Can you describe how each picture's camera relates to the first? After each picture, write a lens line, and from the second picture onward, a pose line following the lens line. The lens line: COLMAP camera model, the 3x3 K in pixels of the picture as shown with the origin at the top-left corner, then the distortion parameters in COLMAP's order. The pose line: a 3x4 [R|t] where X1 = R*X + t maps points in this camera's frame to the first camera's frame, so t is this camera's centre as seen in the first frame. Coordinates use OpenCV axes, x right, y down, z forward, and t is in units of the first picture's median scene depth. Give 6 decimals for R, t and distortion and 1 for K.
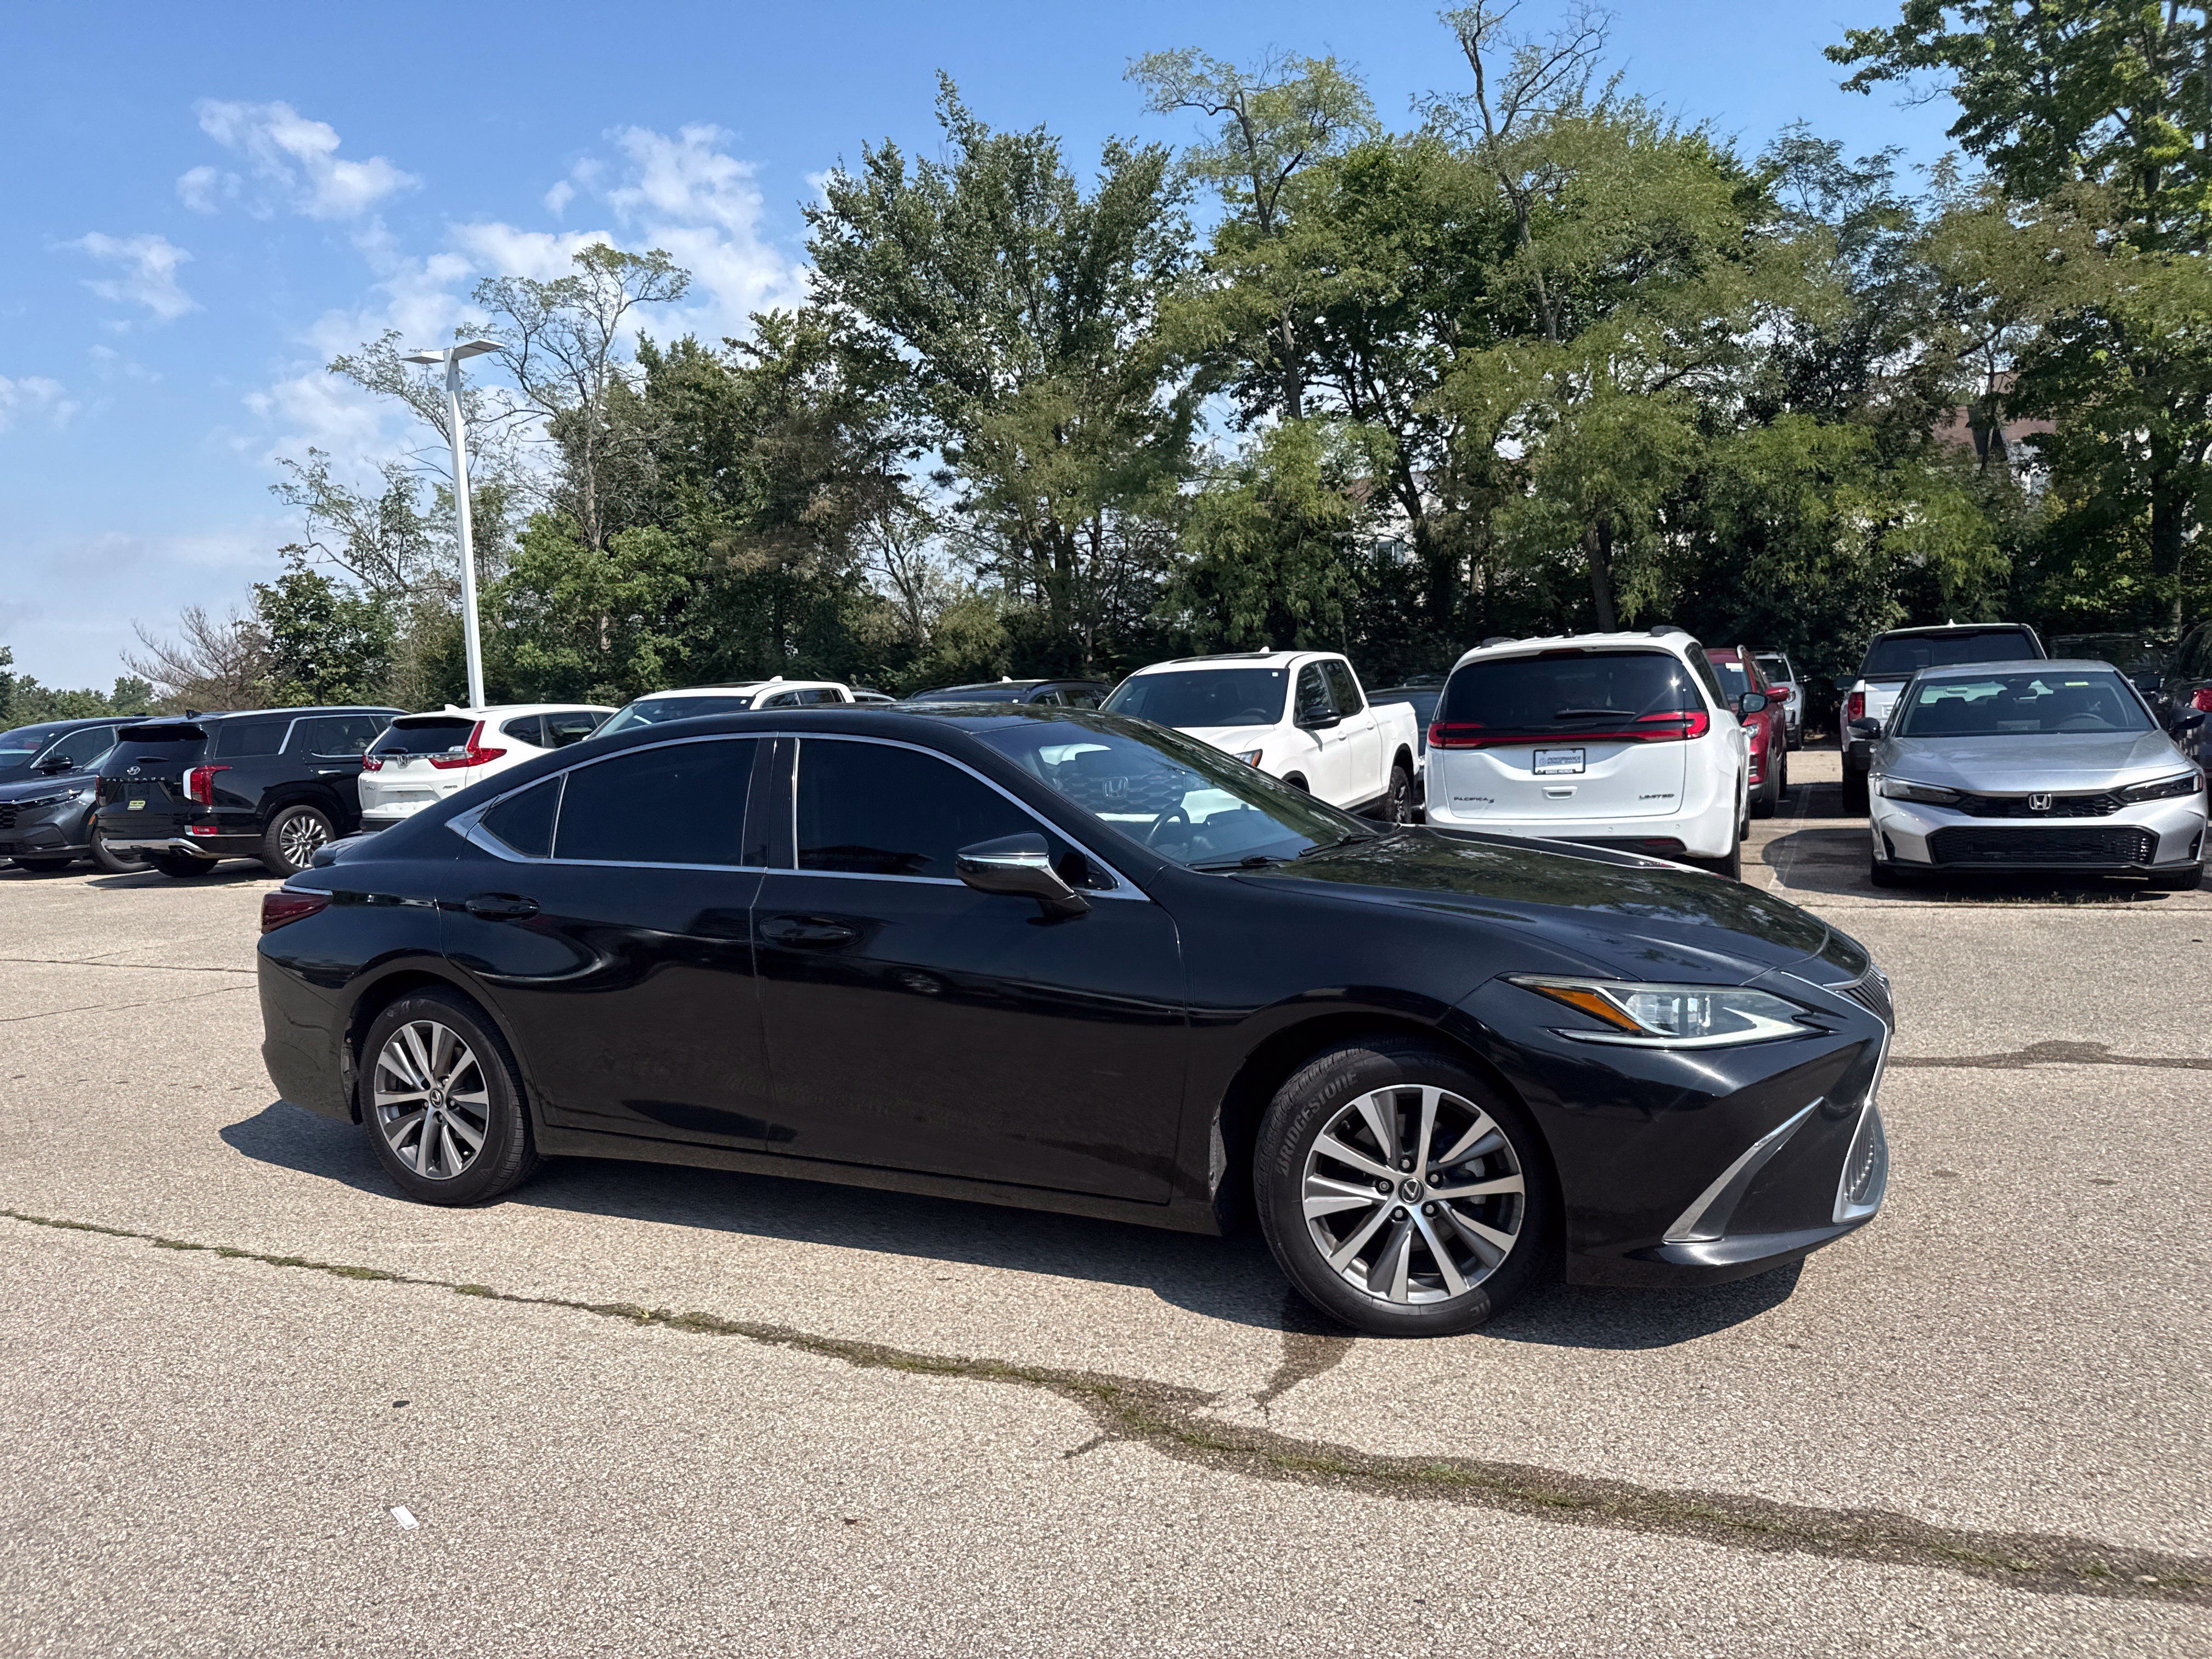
lens RADIAL K [[1536.7, 0, 1121.6], [0, 1536.7, 824.8], [0, 0, 1]] dist [0.032173, -0.042615]
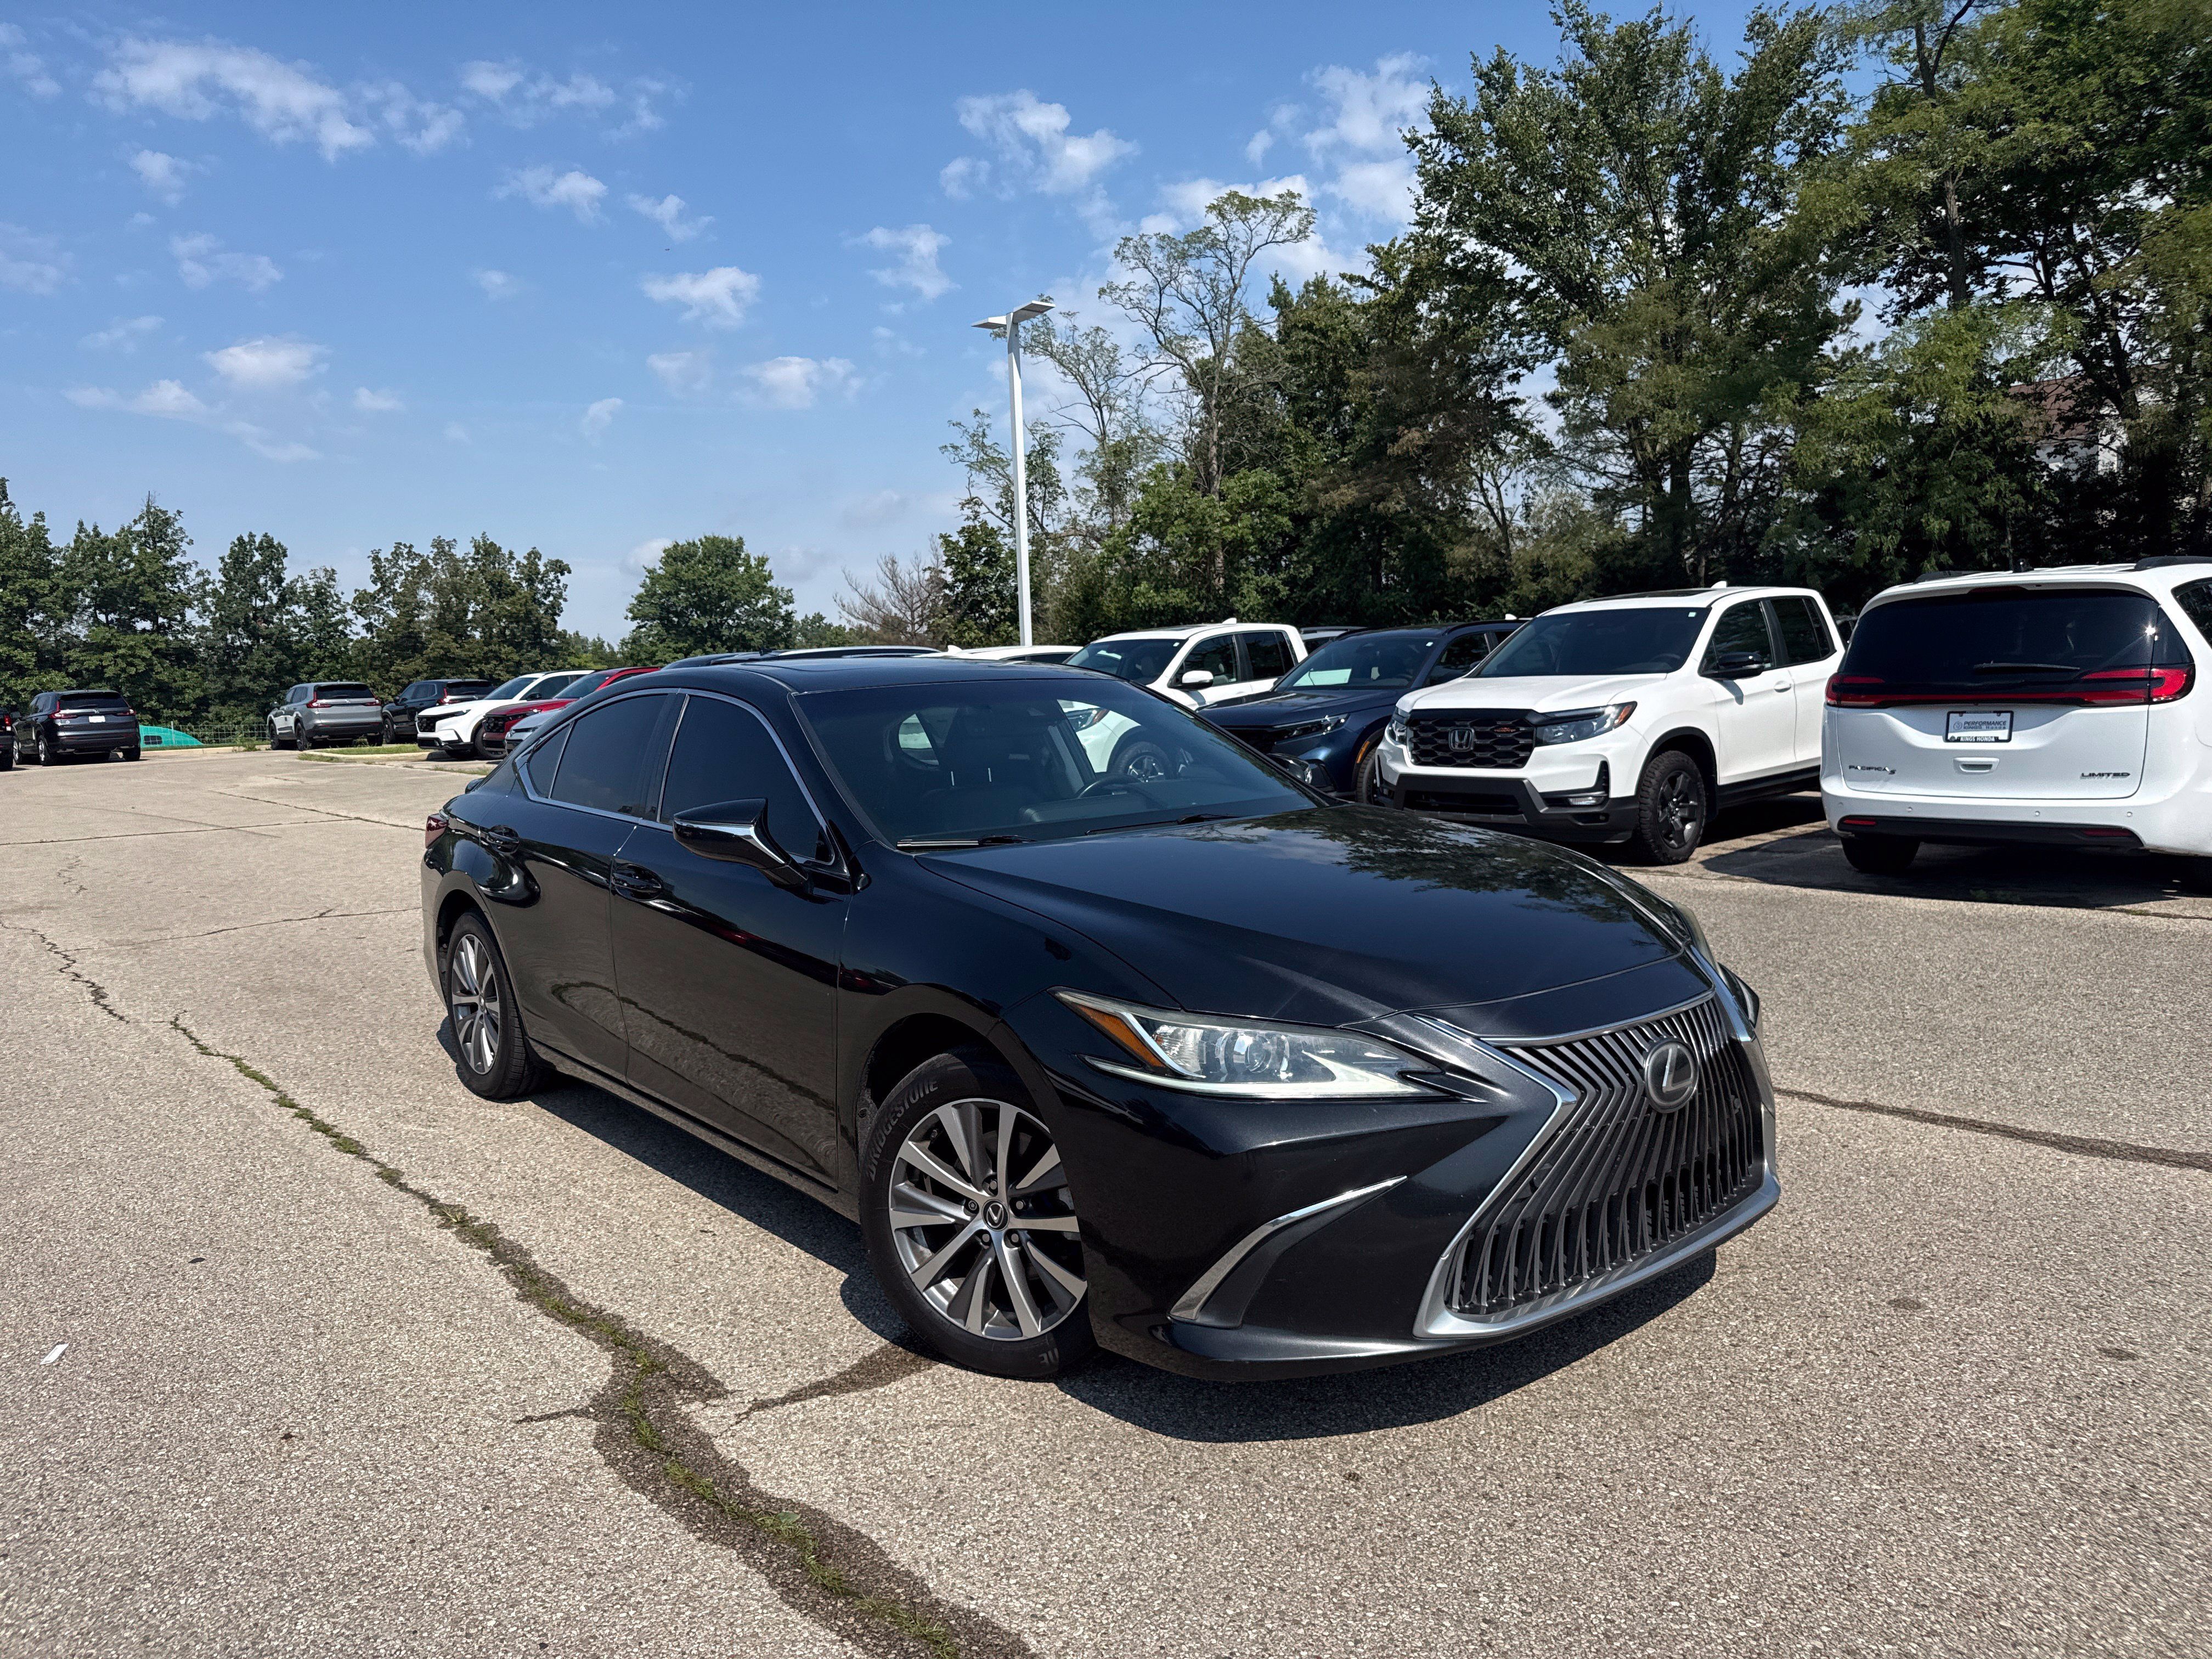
lens RADIAL K [[1541.9, 0, 1123.2], [0, 1541.9, 831.5], [0, 0, 1]] dist [0.030010, -0.040637]
pose [[0.913617, 0.055494, -0.402771, 0.429639], [-0.037190, 0.997895, 0.053129, -0.026813], [0.404871, -0.033561, 0.913757, 0.148343]]
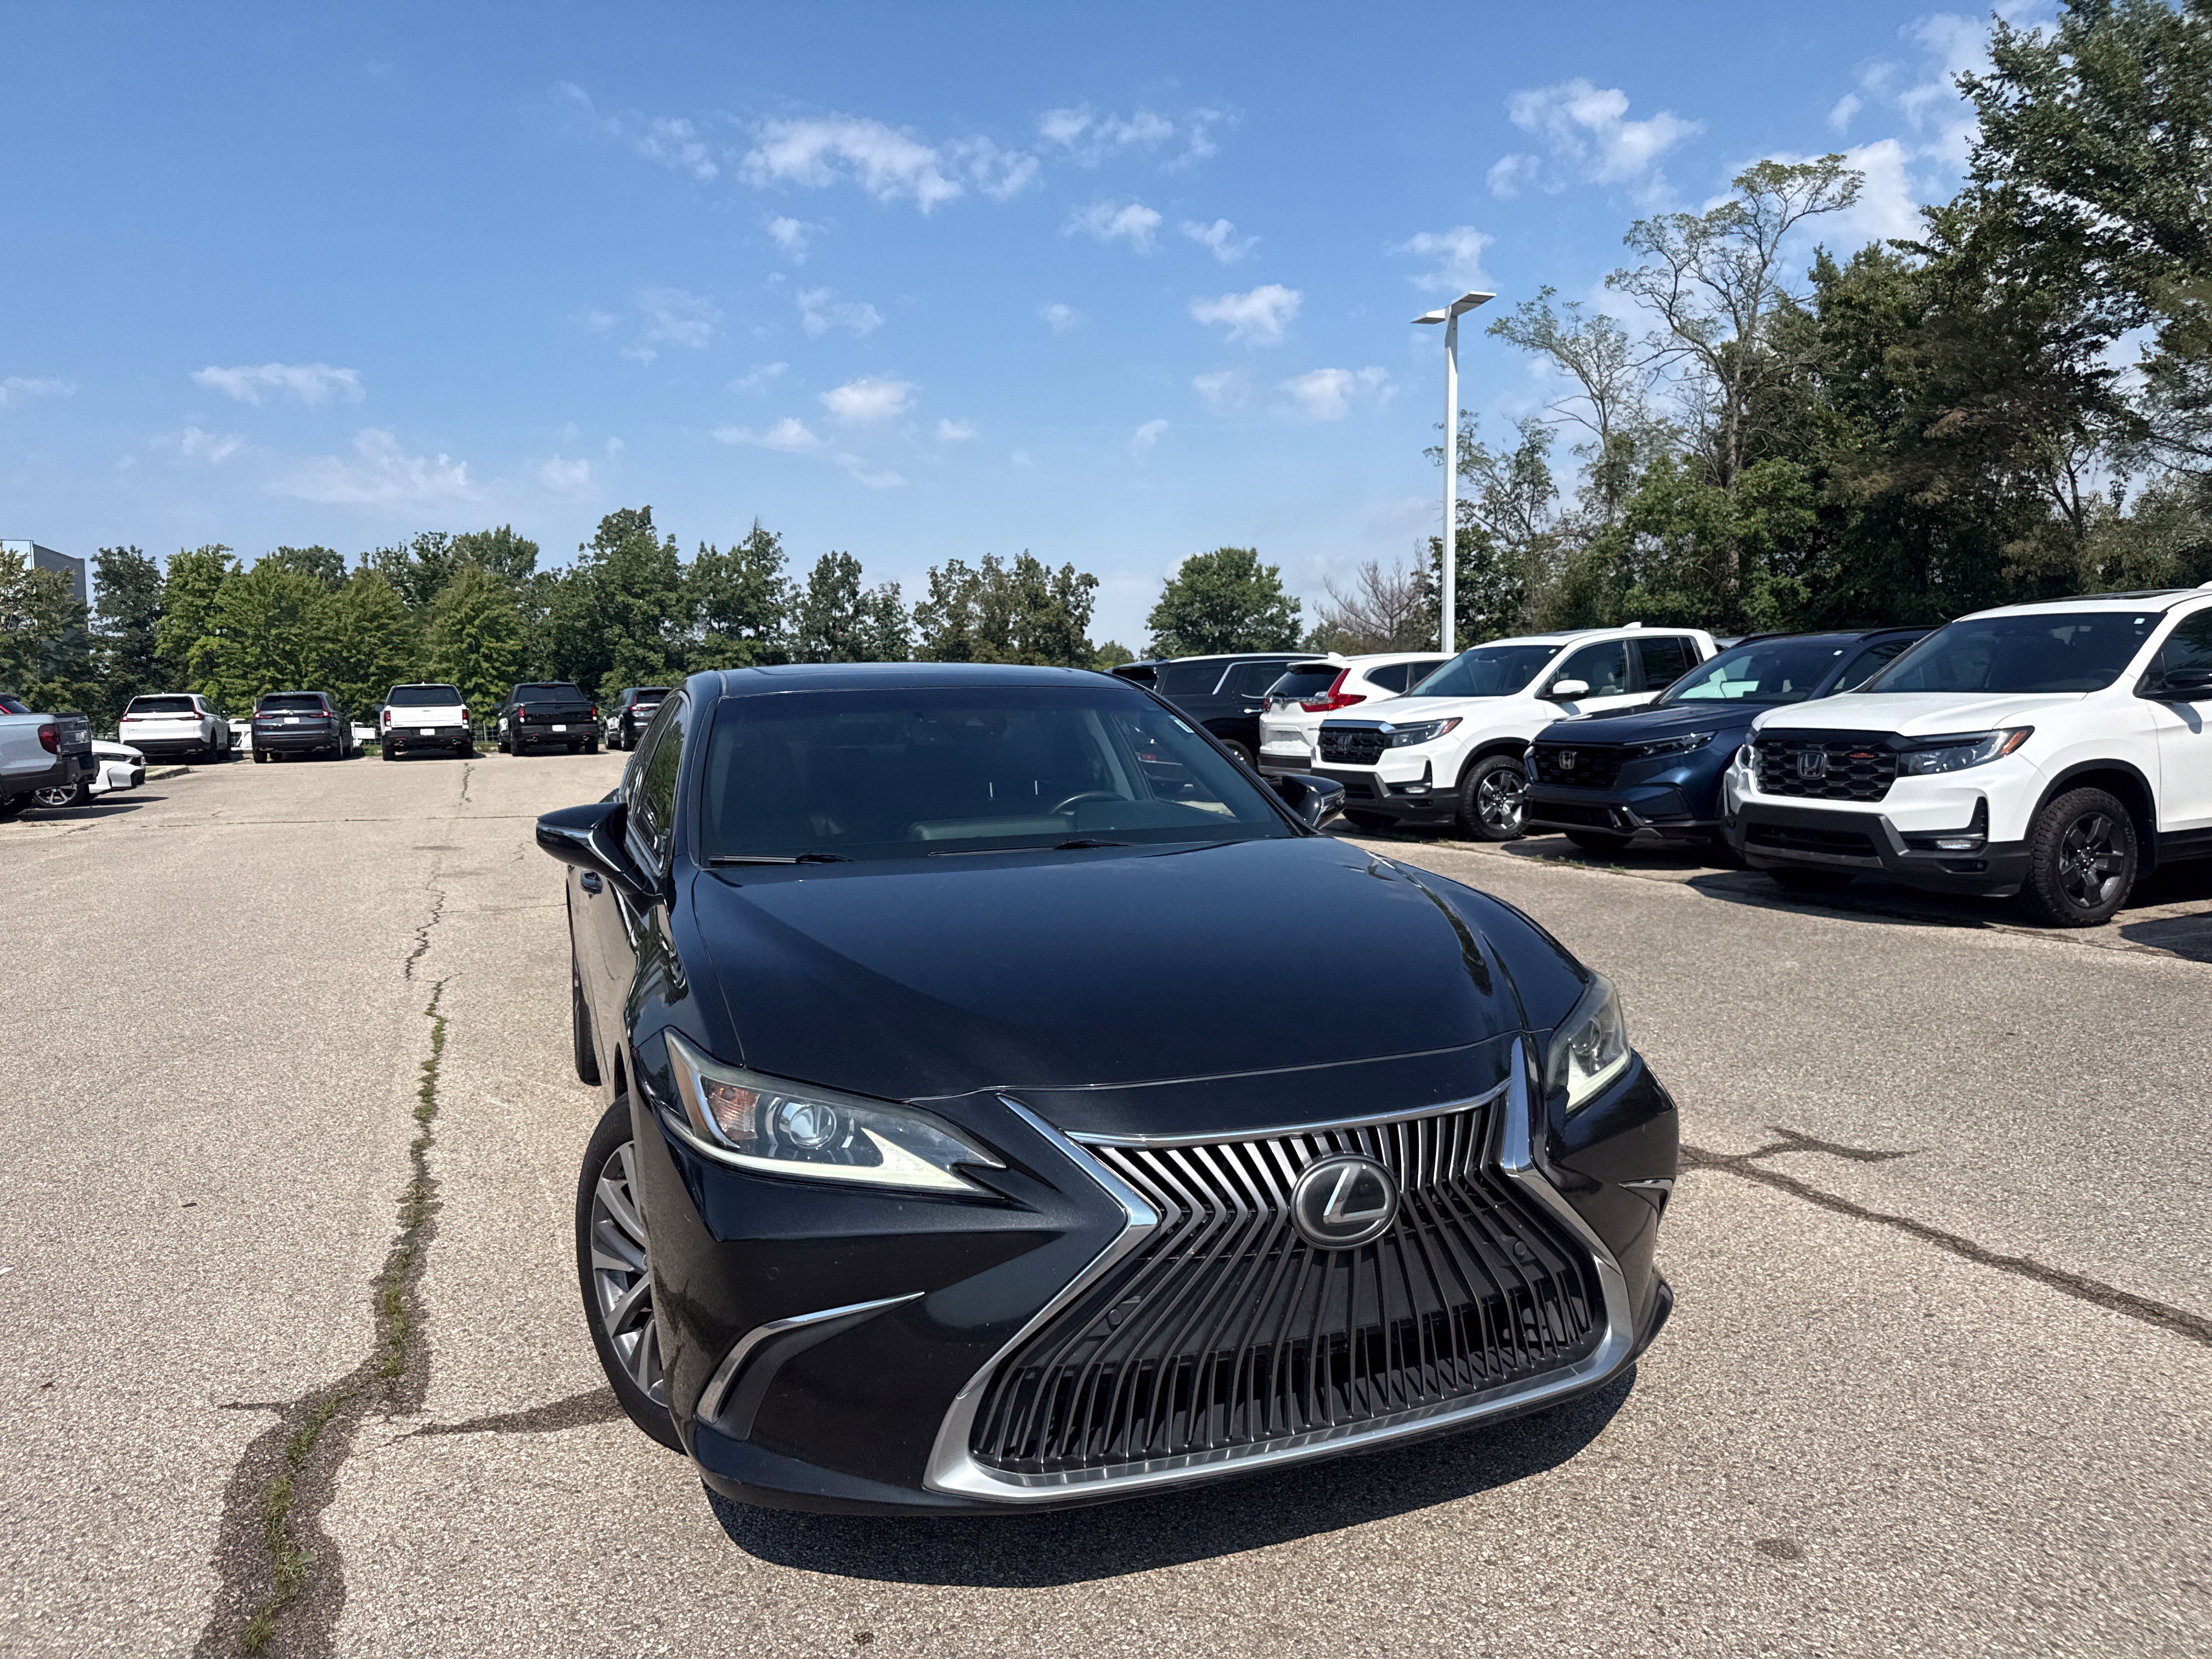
lens RADIAL K [[1551.9, 0, 1120.8], [0, 1551.9, 823.5], [0, 0, 1]] dist [0.015220, -0.018734]
pose [[0.731577, 0.087438, -0.676128, 0.645634], [-0.063915, 0.996170, 0.059669, -0.047273], [0.678756, -0.000438, 0.734364, 0.387948]]
